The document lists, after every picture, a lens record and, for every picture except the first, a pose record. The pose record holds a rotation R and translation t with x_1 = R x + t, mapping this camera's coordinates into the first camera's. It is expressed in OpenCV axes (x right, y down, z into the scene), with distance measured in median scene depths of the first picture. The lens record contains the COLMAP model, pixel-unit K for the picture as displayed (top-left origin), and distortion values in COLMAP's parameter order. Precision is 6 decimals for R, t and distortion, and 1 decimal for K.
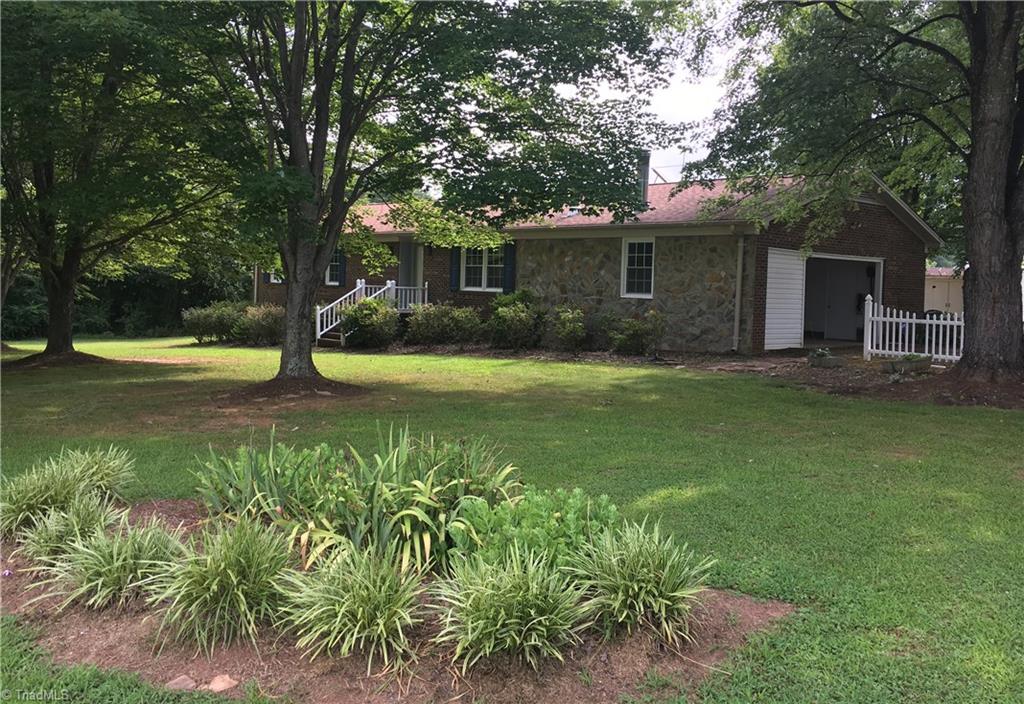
lens RADIAL K [[922.2, 0, 514.3], [0, 922.2, 301.4], [0, 0, 1]] dist [0.003839, 0.004219]
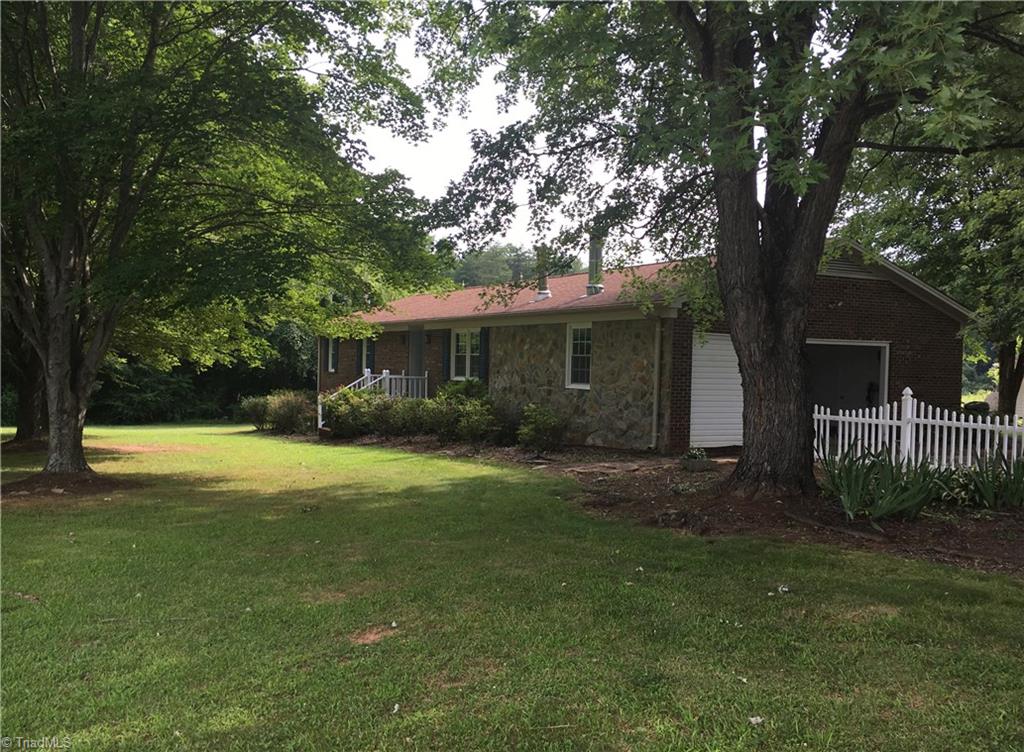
lens RADIAL K [[913.2, 0, 512.7], [0, 913.2, 379.8], [0, 0, 1]] dist [0.006338, -0.002874]
pose [[0.971407, -0.003044, -0.237399, 0.295910], [0.001410, 0.999974, -0.007054, -0.006446], [0.237415, 0.006517, 0.971387, 0.100540]]
